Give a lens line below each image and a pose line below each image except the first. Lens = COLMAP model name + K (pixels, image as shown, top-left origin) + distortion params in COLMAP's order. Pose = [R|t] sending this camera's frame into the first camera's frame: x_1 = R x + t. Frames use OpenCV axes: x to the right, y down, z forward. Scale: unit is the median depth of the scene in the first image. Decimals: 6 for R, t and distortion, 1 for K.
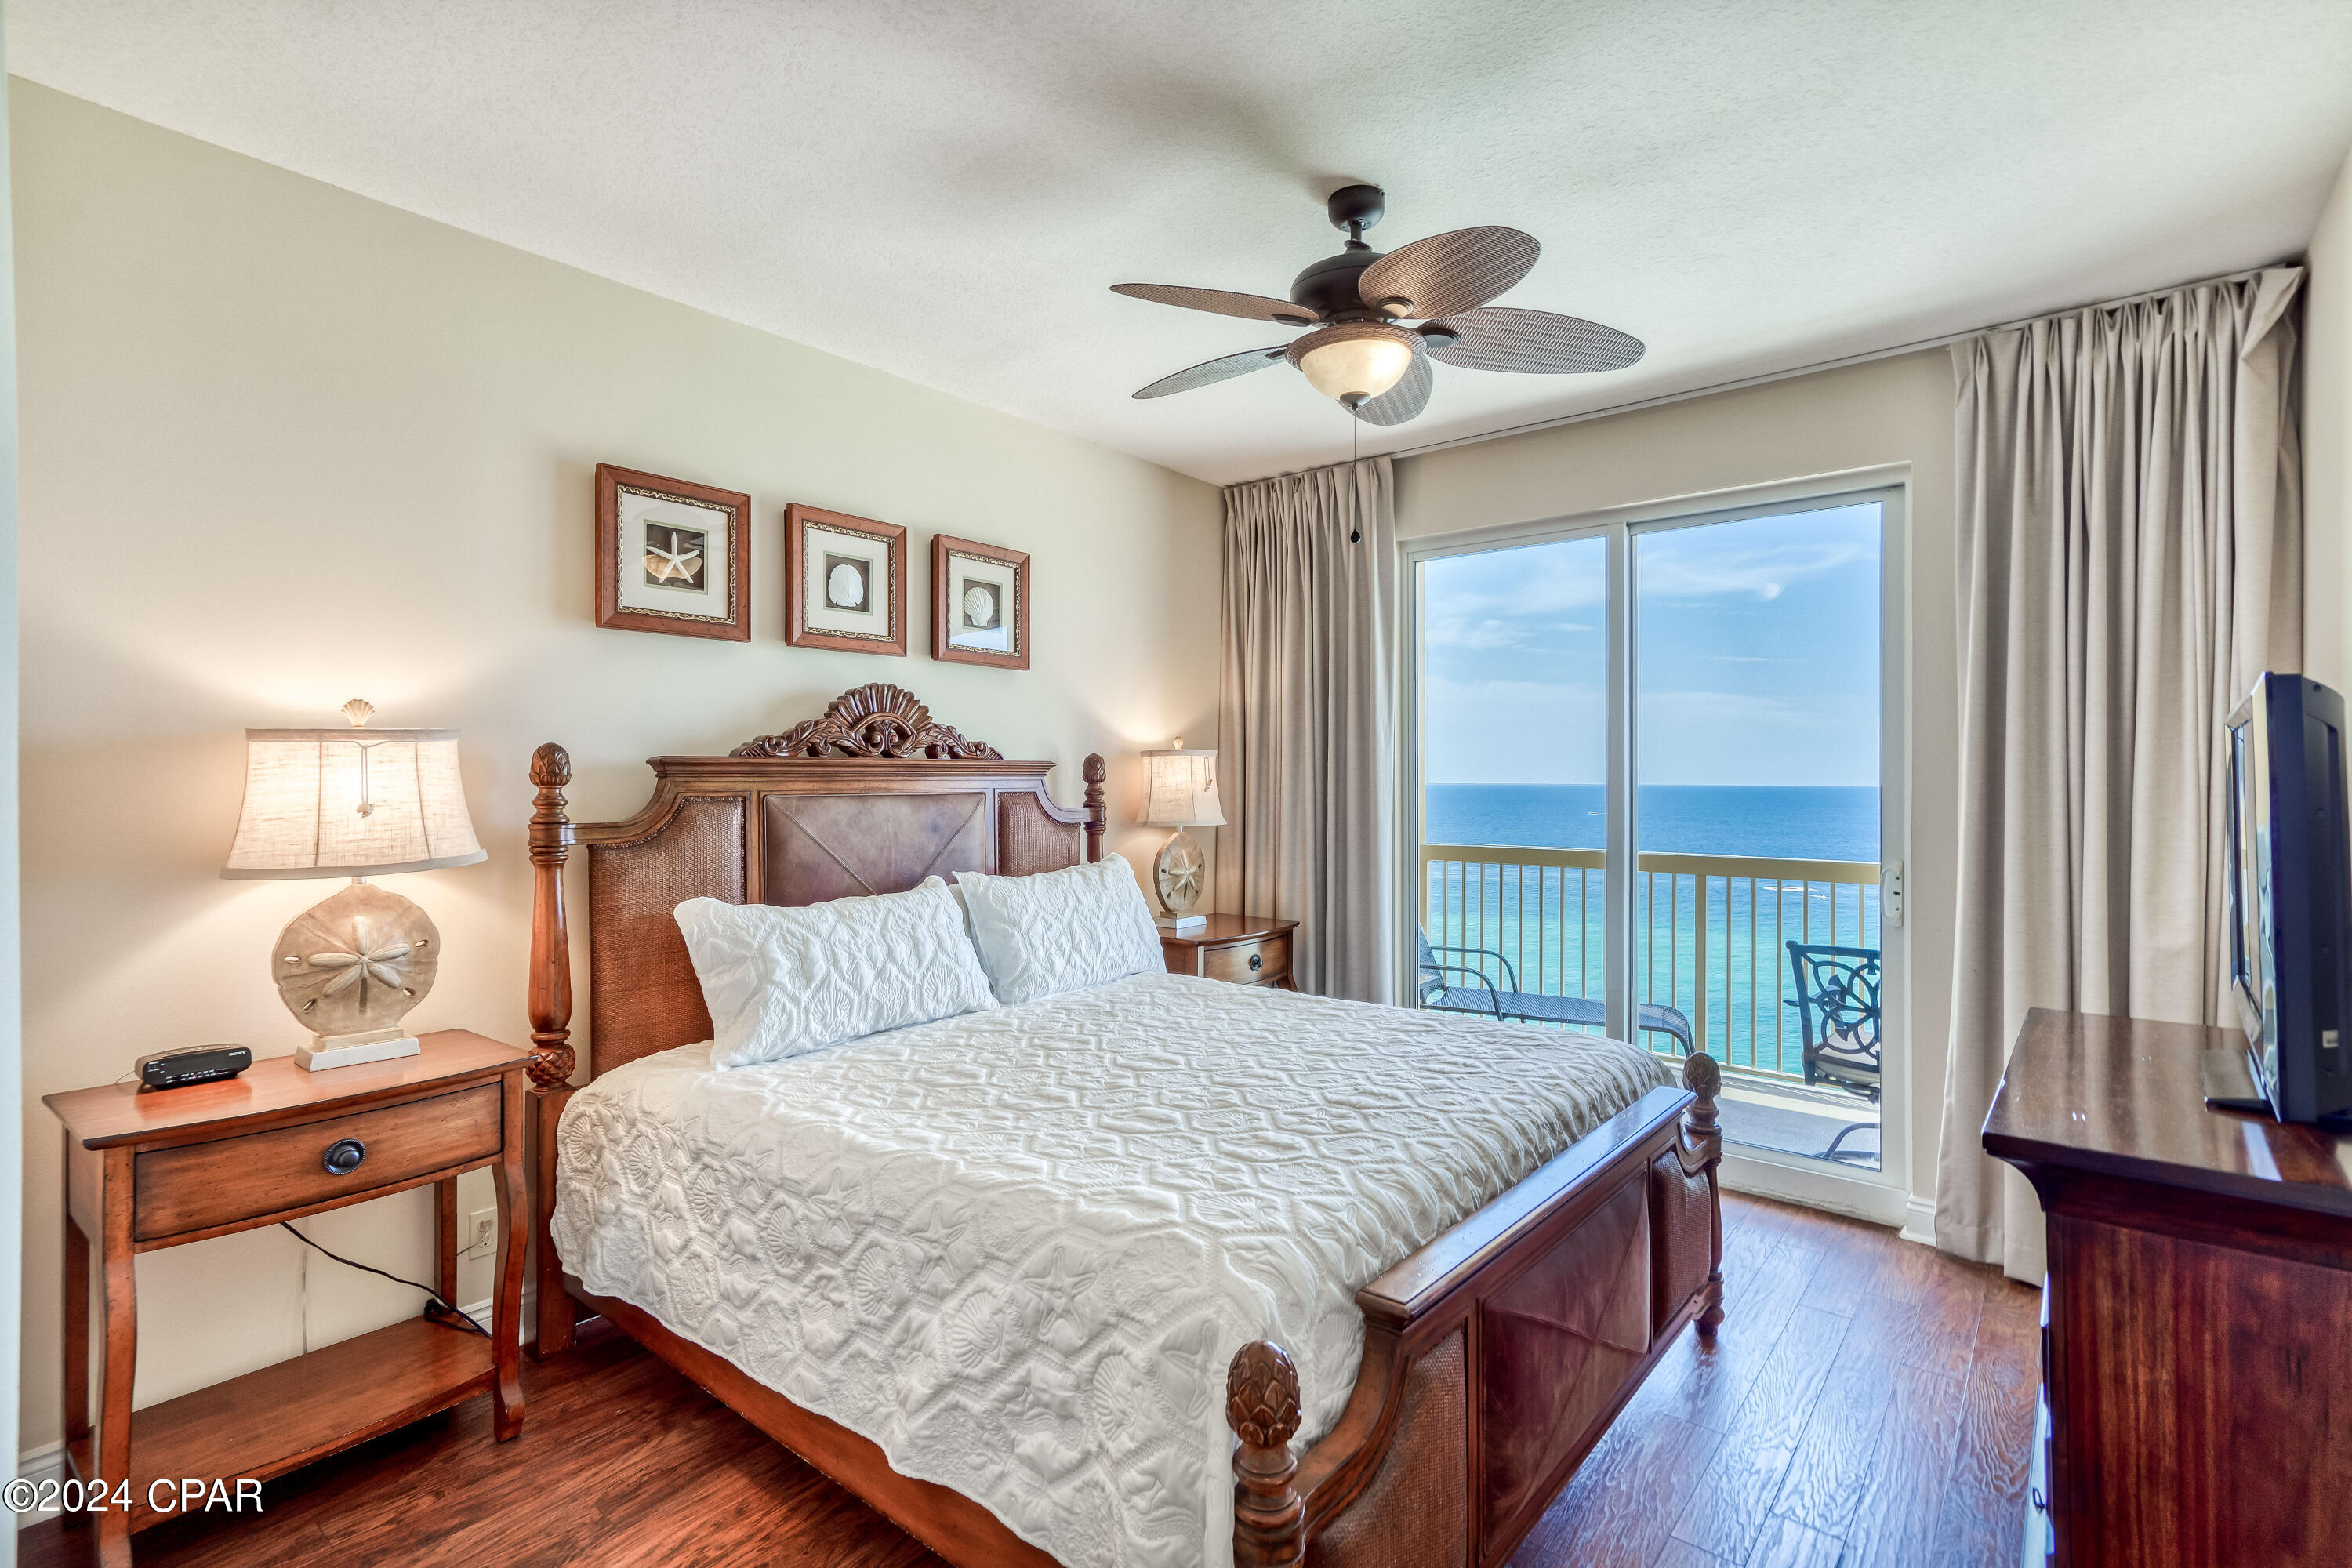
lens RADIAL K [[1104.9, 0, 1147.5], [0, 1104.9, 787.9], [0, 0, 1]] dist [0.002092, 0.005299]
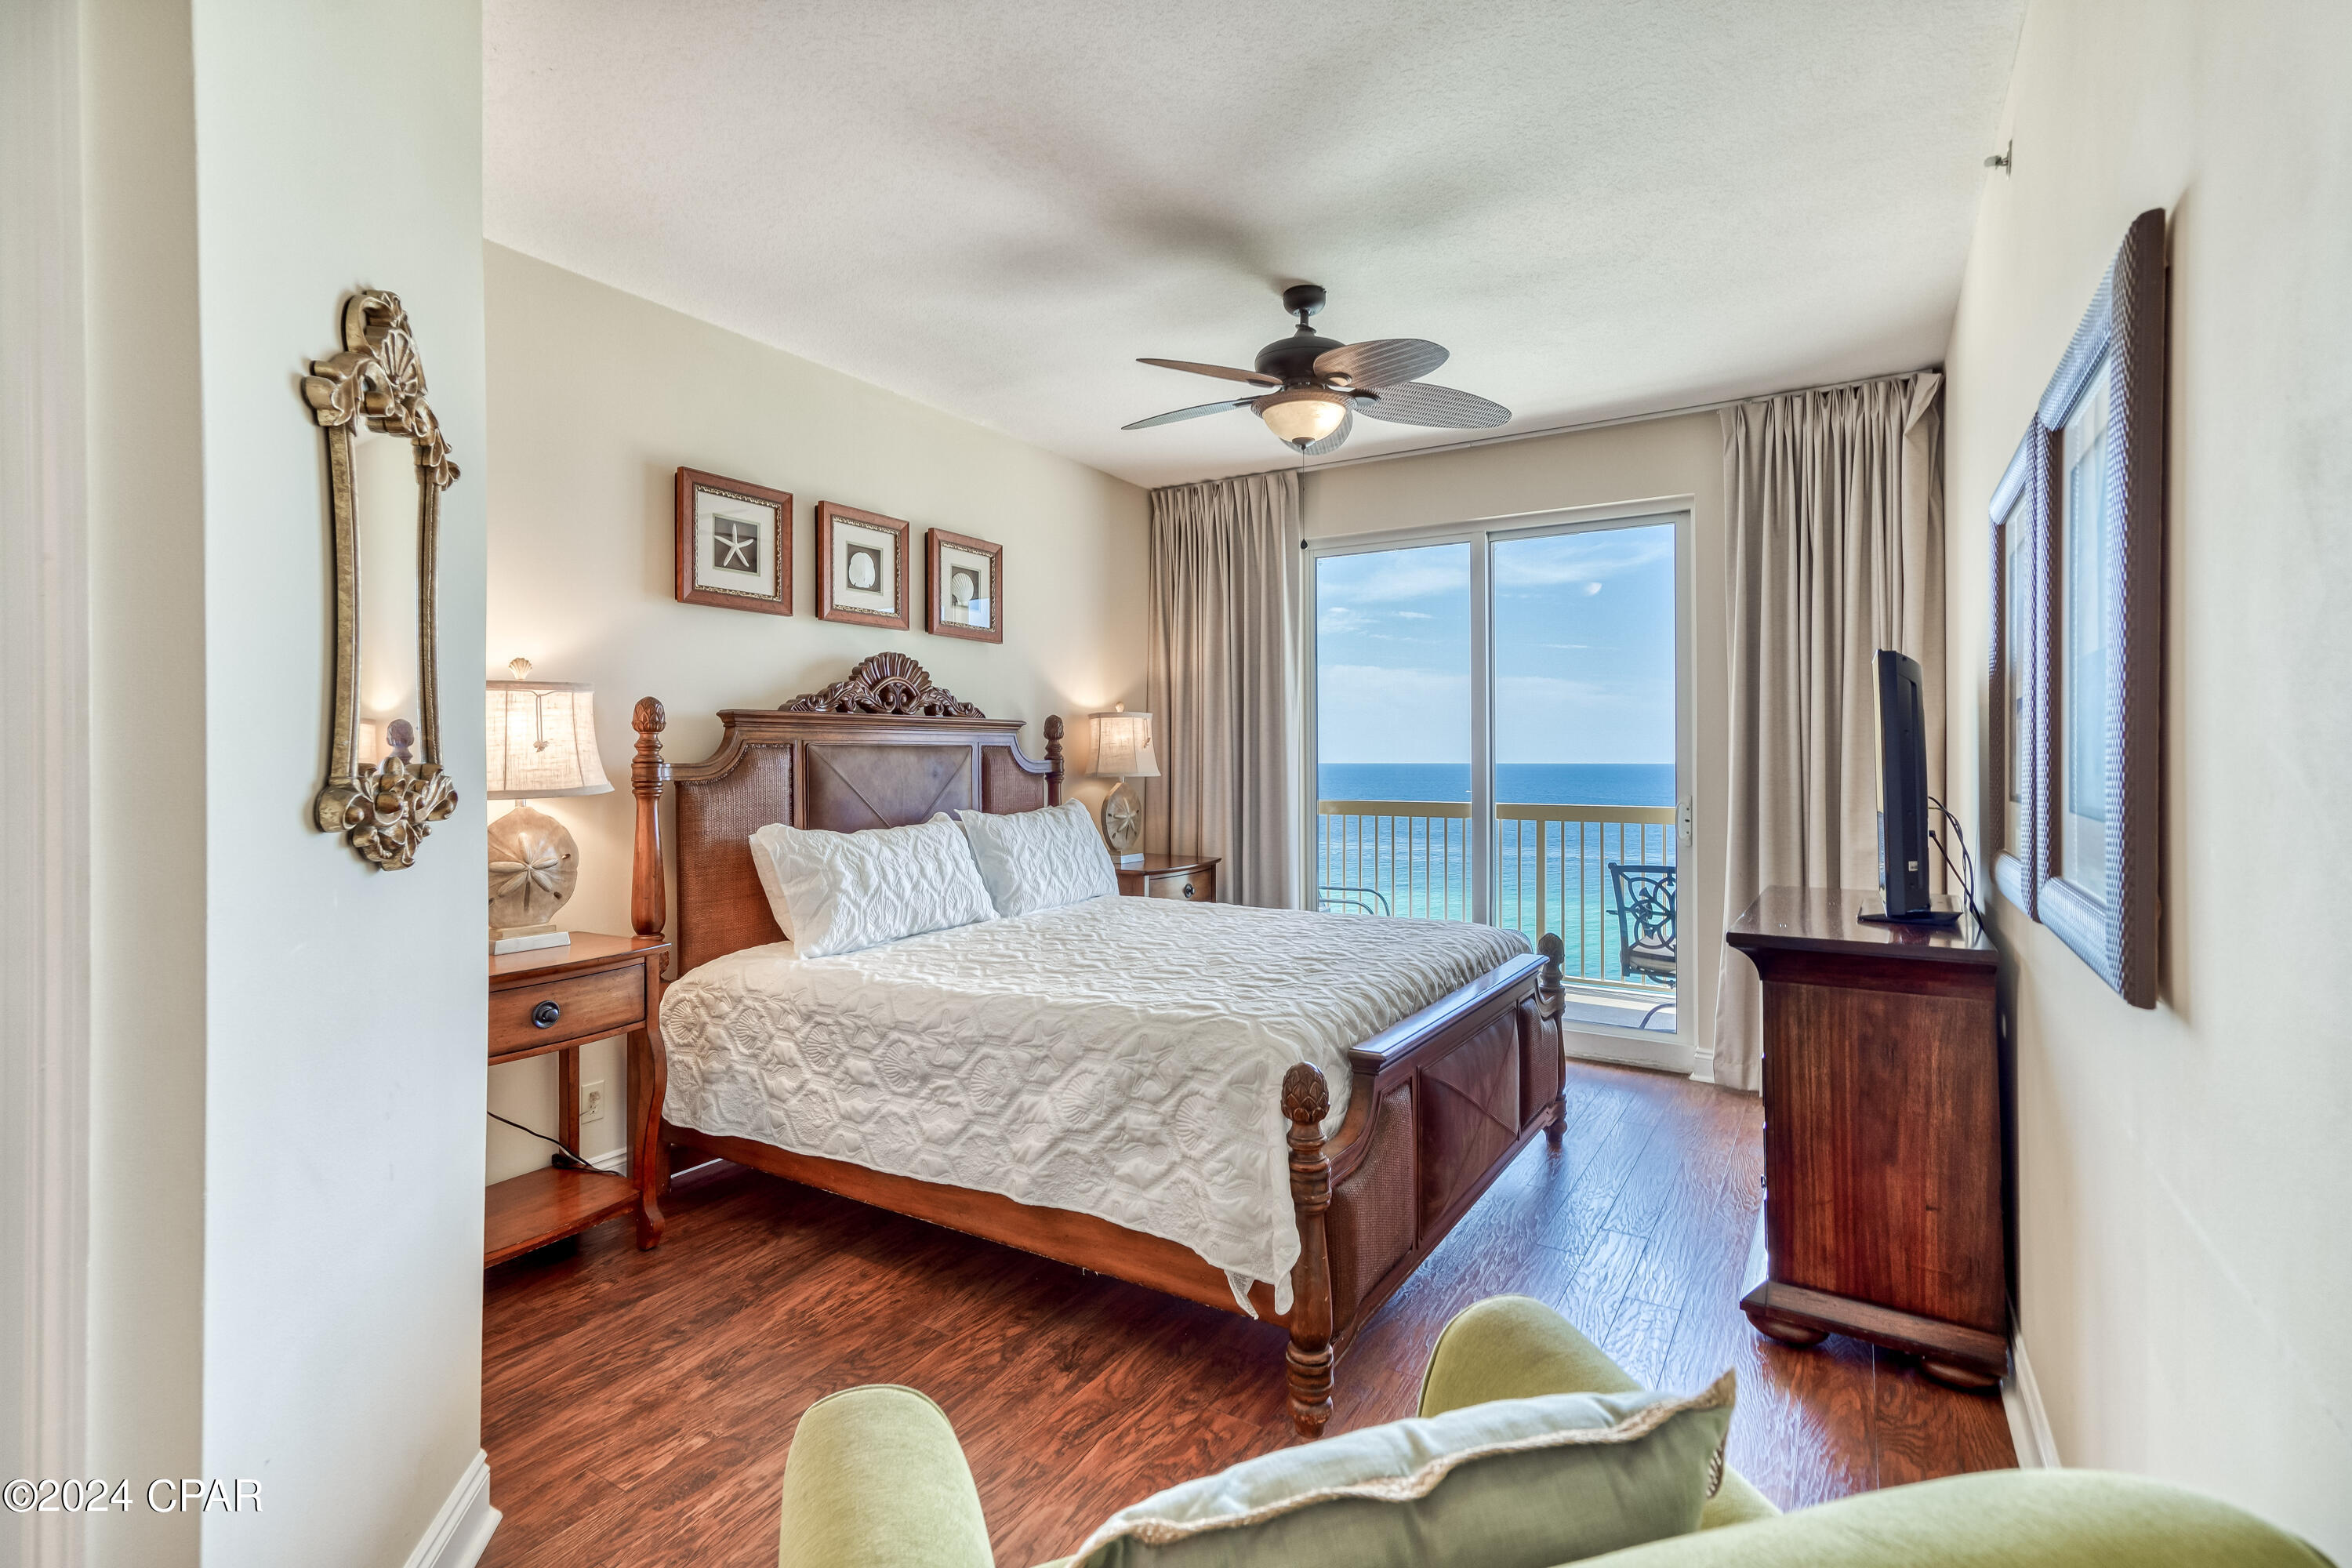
lens RADIAL K [[1089.1, 0, 1131.6], [0, 1089.1, 751.9], [0, 0, 1]] dist [-0.006121, 0.005521]
pose [[0.993428, 0.001174, 0.114451, -0.147868], [0.000227, 0.999925, -0.012226, 0.034019], [-0.114457, 0.012172, 0.993354, -0.243668]]
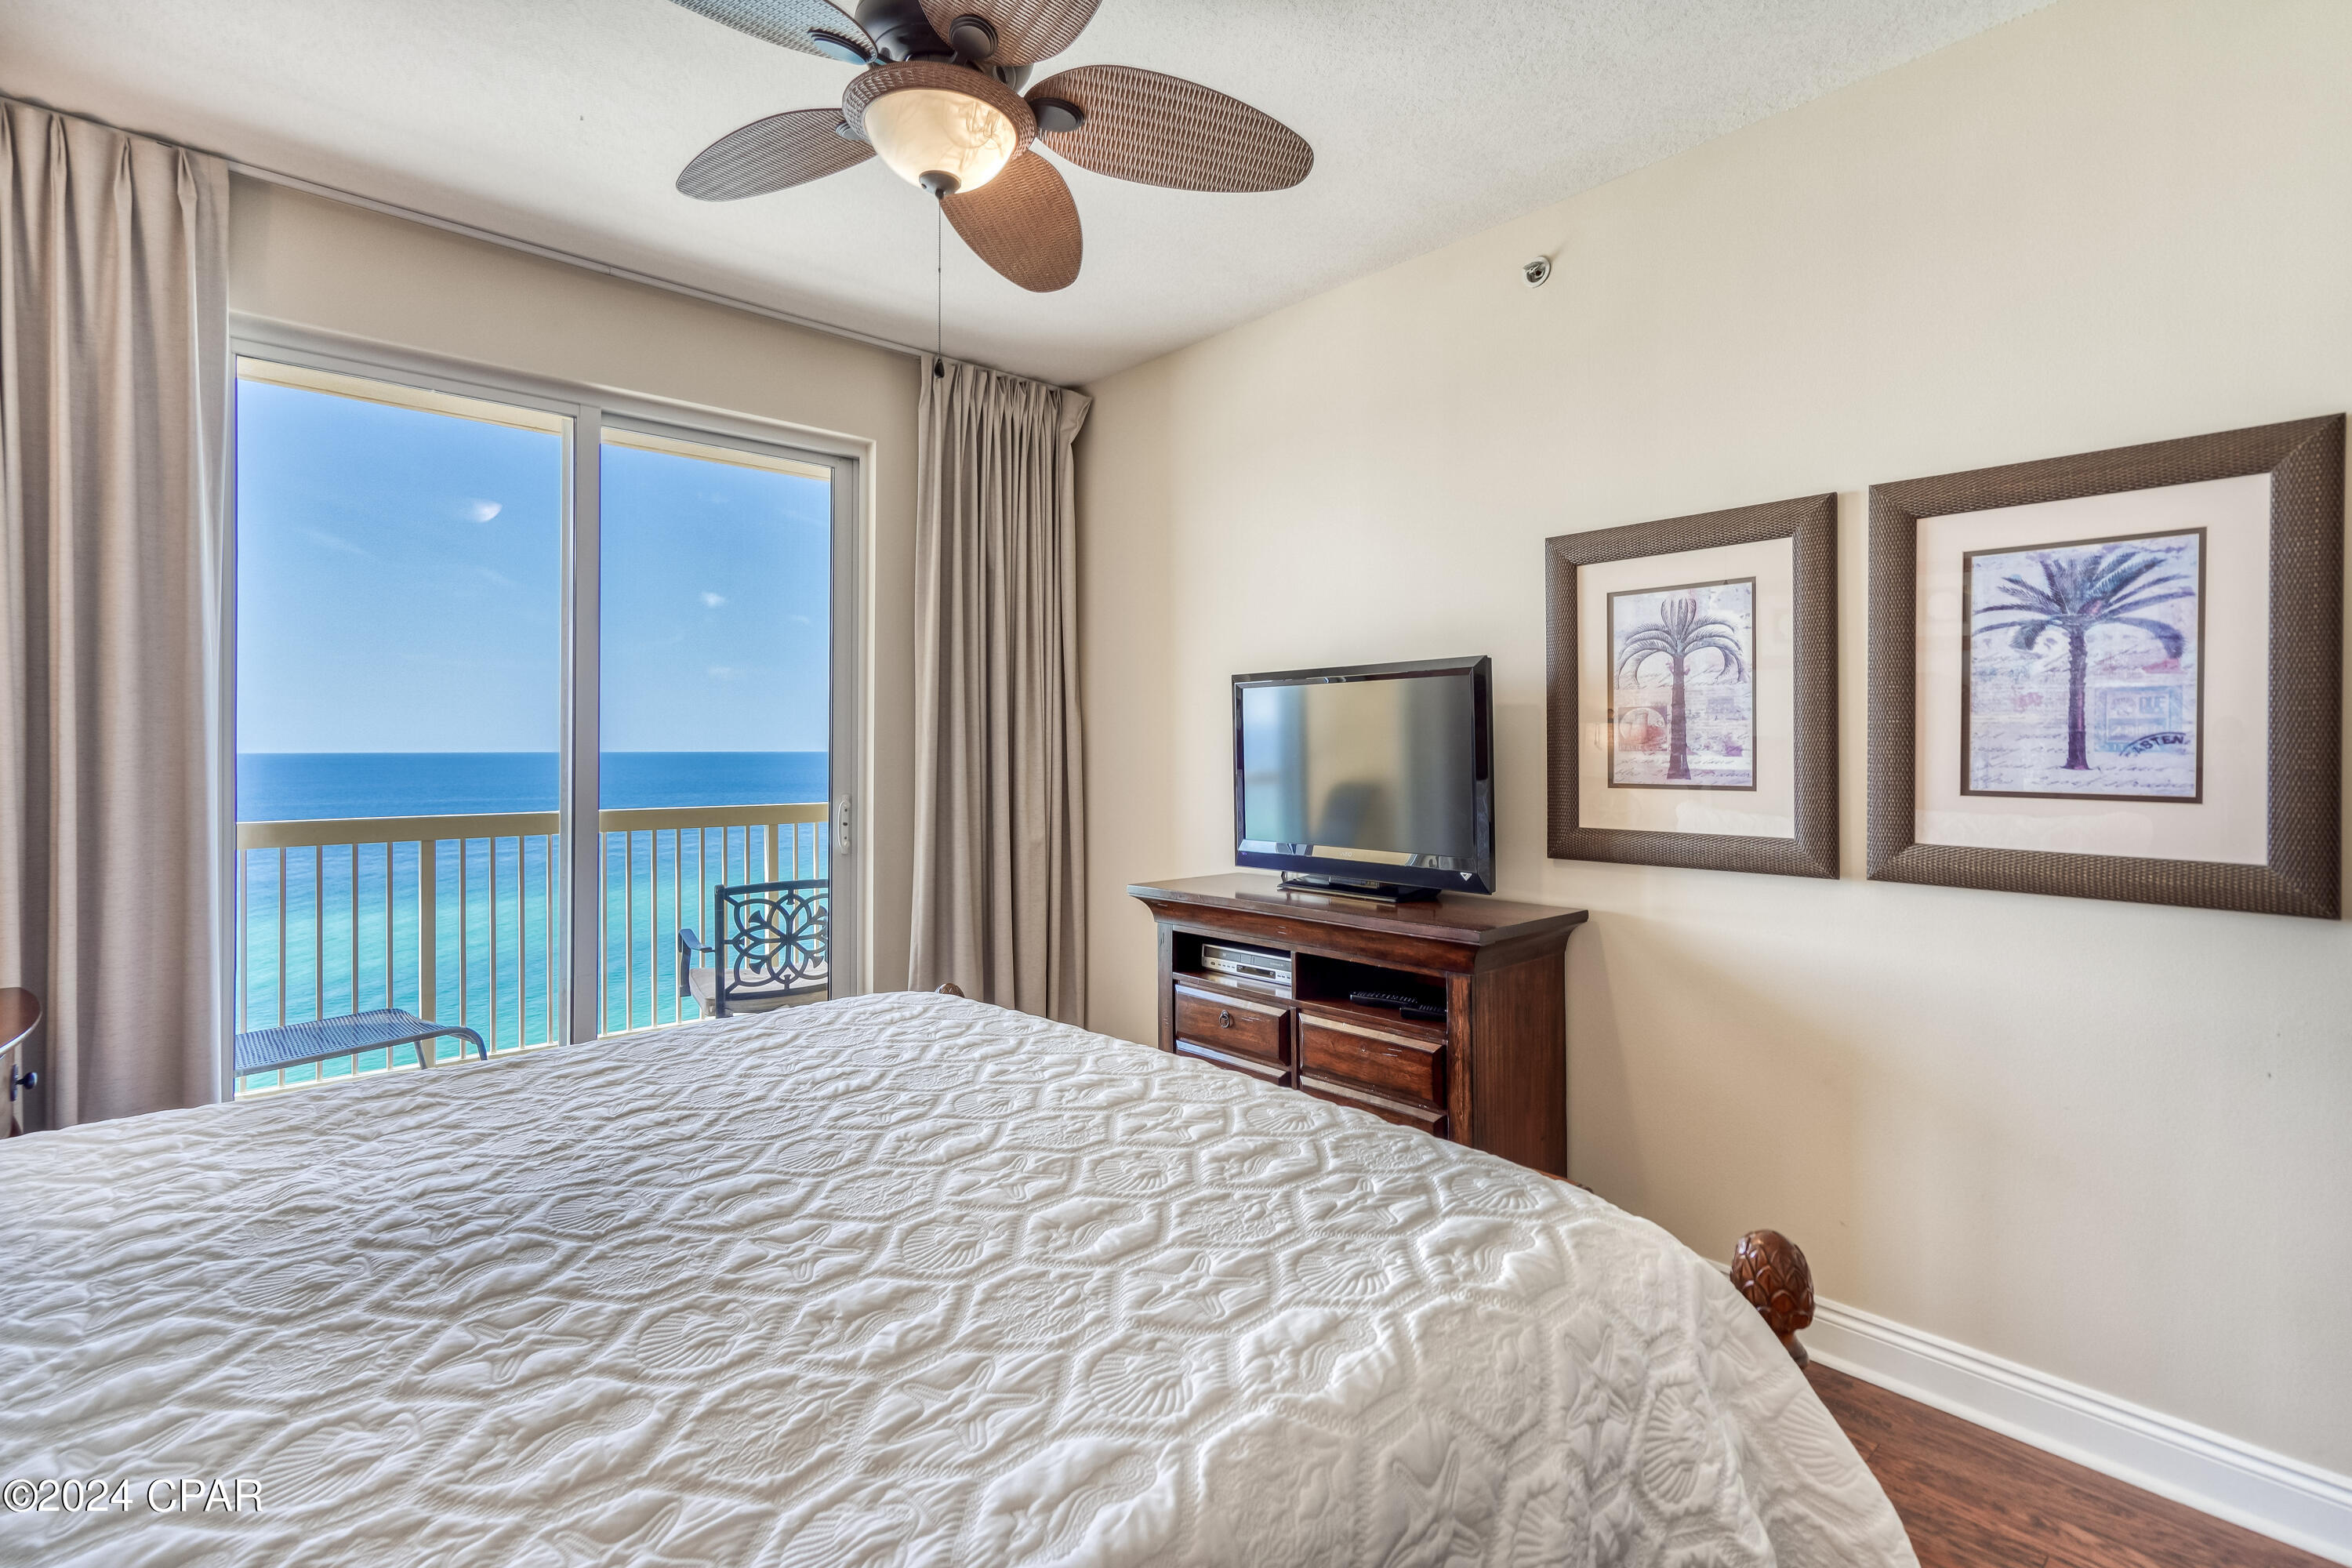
lens RADIAL K [[1114.4, 0, 1108.8], [0, 1114.4, 753.1], [0, 0, 1]] dist [0.000478, 0.000078]
pose [[0.146717, -0.003533, 0.989172, -0.462380], [0.004707, 0.999985, 0.002873, 0.025065], [-0.989167, 0.004235, 0.146732, 0.670376]]
